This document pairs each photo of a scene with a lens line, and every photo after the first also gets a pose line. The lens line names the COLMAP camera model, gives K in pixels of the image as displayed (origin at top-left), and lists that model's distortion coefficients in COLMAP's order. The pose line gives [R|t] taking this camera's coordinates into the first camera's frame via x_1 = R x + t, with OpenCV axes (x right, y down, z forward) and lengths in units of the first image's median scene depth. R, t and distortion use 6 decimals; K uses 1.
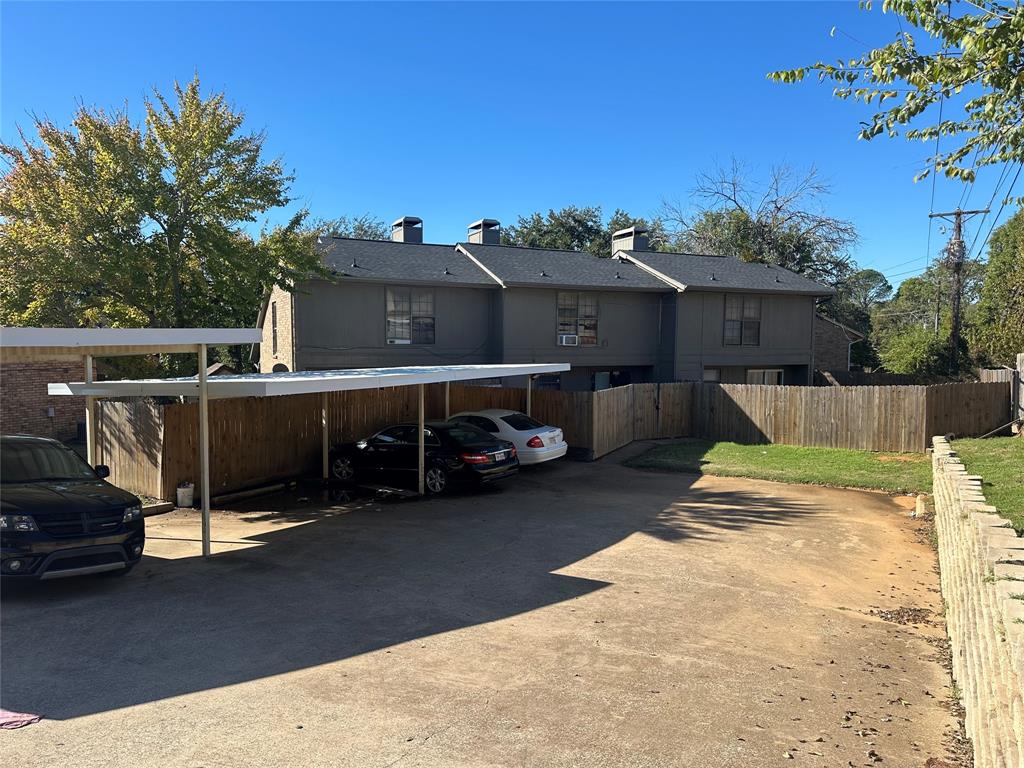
lens RADIAL K [[725.5, 0, 519.2], [0, 725.5, 388.9], [0, 0, 1]] dist [0.062013, -0.041950]
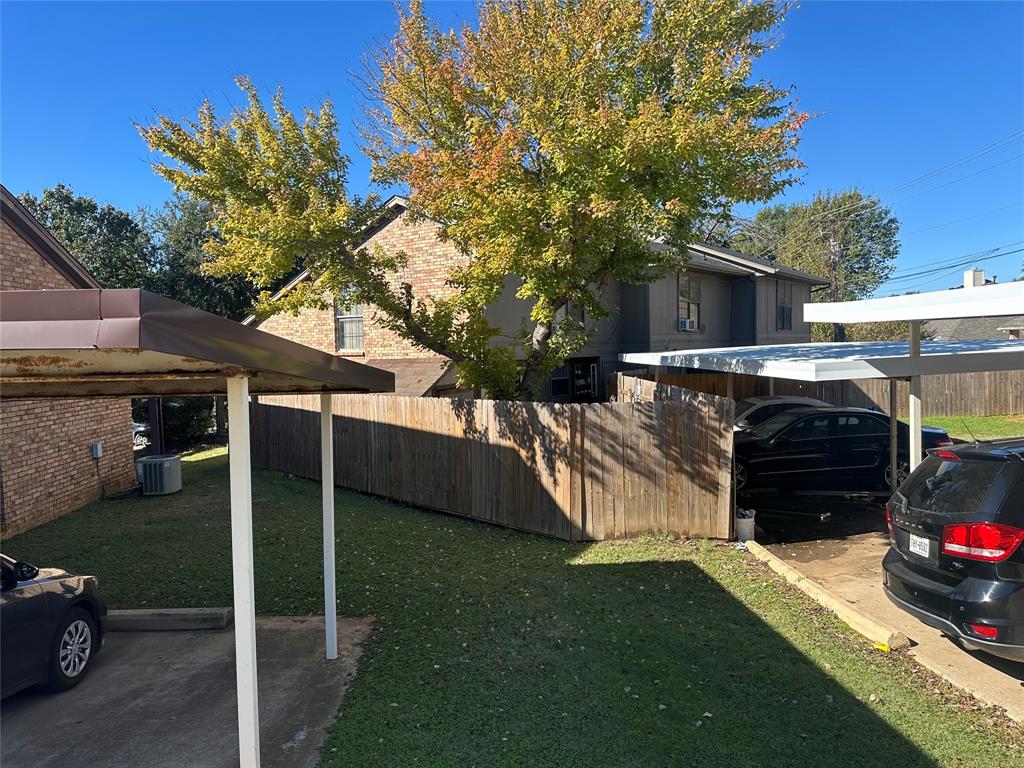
lens RADIAL K [[725.5, 0, 509.5], [0, 725.5, 379.4], [0, 0, 1]] dist [0.062013, -0.041950]
pose [[0.877586, -0.044616, 0.477339, -0.831519], [0.055538, 0.998418, -0.008787, -0.002613], [-0.476191, 0.034221, 0.878676, 0.412564]]
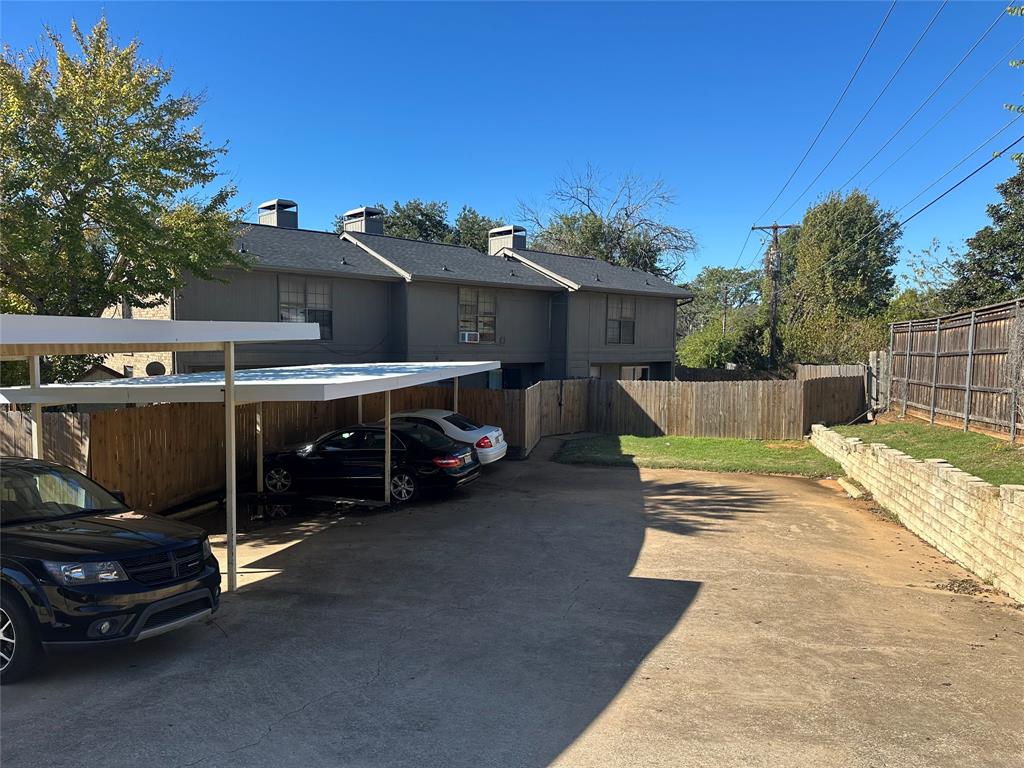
lens RADIAL K [[725.5, 0, 520.9], [0, 725.5, 380.4], [0, 0, 1]] dist [0.062013, -0.041950]
pose [[0.954975, -0.009130, 0.296545, -0.223132], [0.010643, 0.999937, -0.003490, -0.005842], [-0.296495, 0.006489, 0.955012, 0.058355]]
